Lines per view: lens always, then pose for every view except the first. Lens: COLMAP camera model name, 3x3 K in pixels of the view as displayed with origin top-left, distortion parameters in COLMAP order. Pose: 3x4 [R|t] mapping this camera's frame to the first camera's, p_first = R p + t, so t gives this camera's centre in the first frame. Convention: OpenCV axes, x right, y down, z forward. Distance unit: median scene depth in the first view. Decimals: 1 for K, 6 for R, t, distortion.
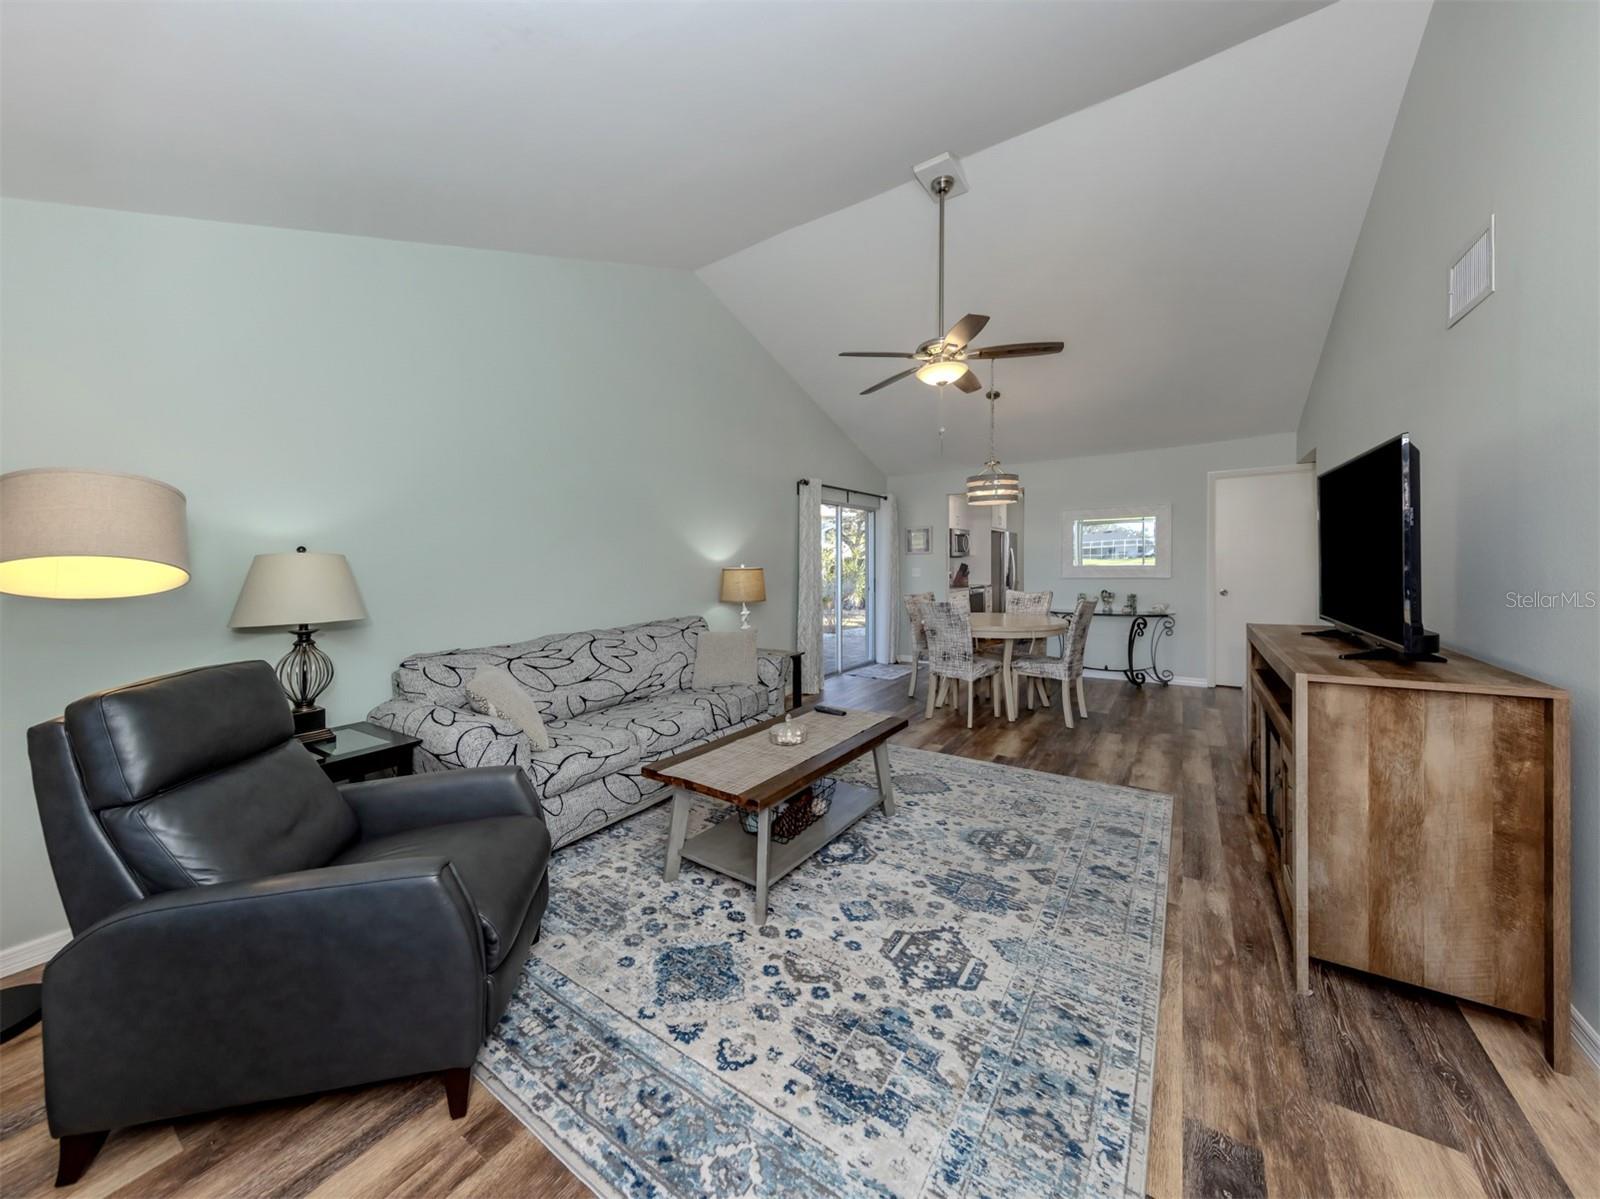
lens RADIAL K [[581.4, 0, 784.1], [0, 581.4, 574.6], [0, 0, 1]] dist [0.007714, -0.000351]
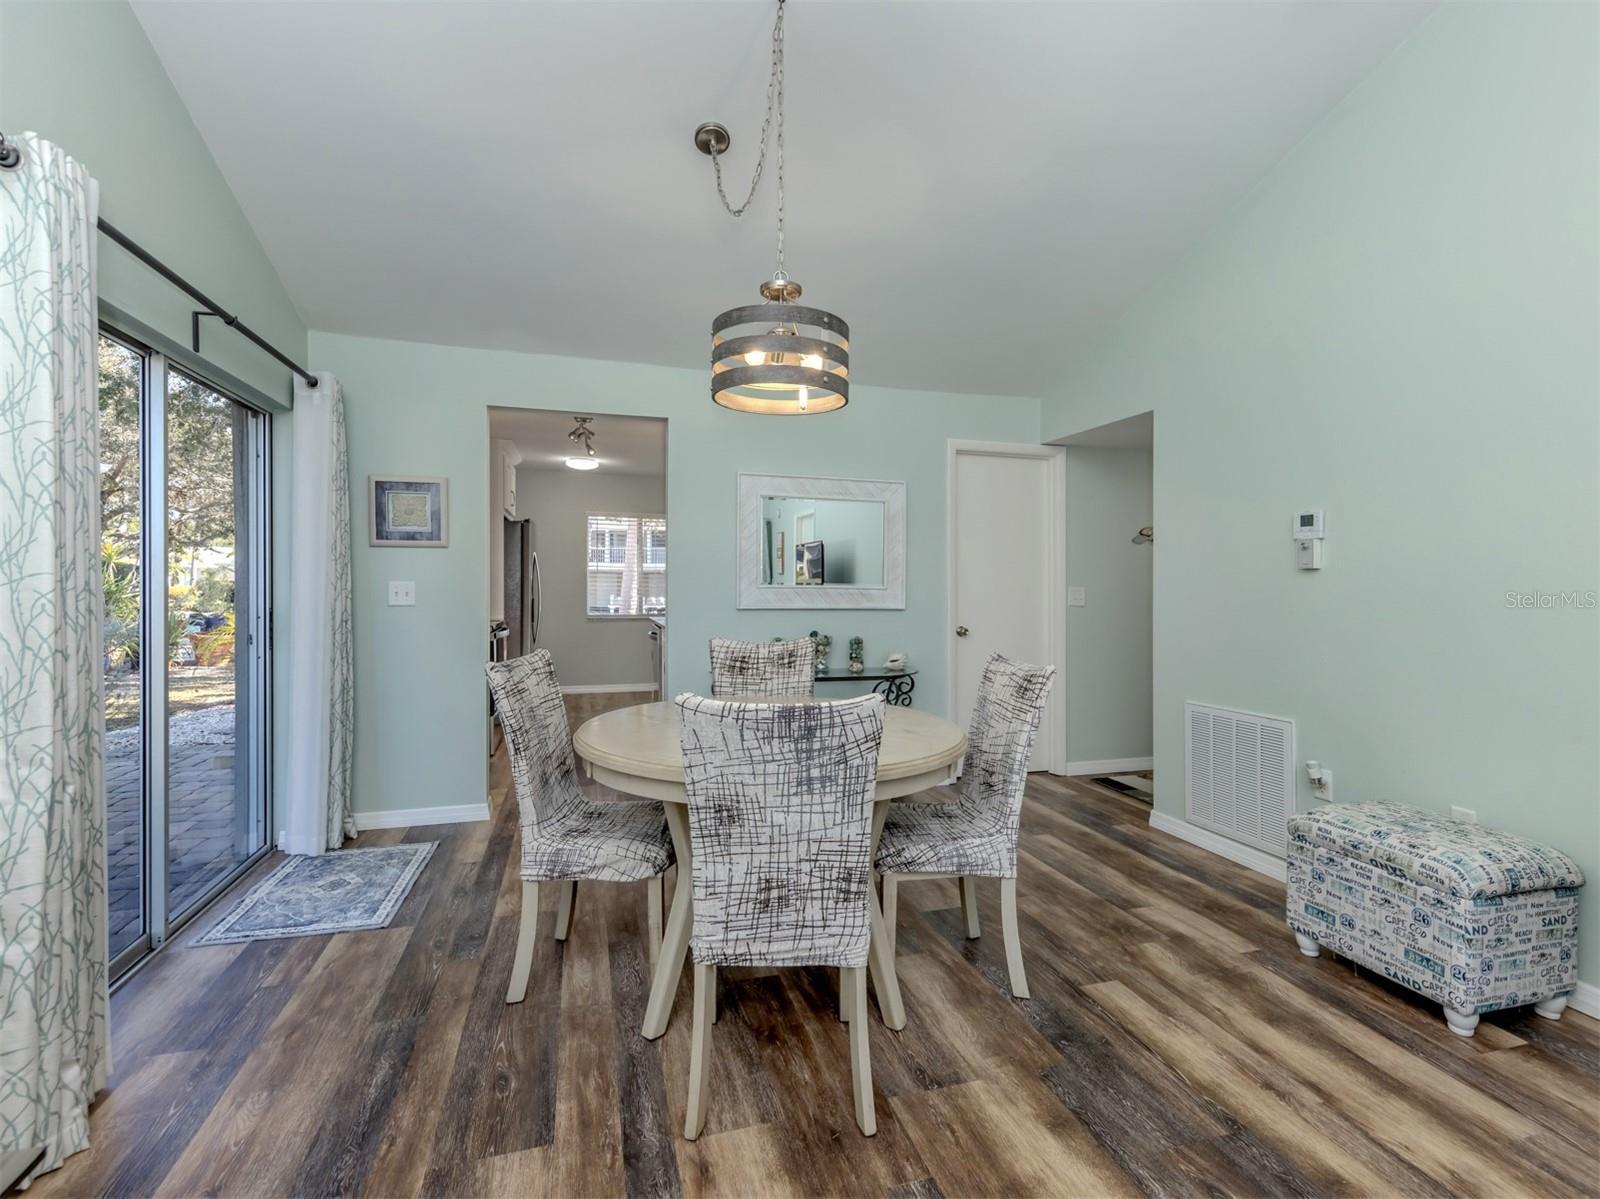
lens RADIAL K [[753.3, 0, 801.4], [0, 753.3, 589.0], [0, 0, 1]] dist [0.018231, -0.000369]
pose [[0.627026, 0.016919, 0.778814, 0.003485], [-0.006635, 0.999844, -0.016378, -0.001109], [-0.778970, 0.005102, 0.627041, 1.398399]]
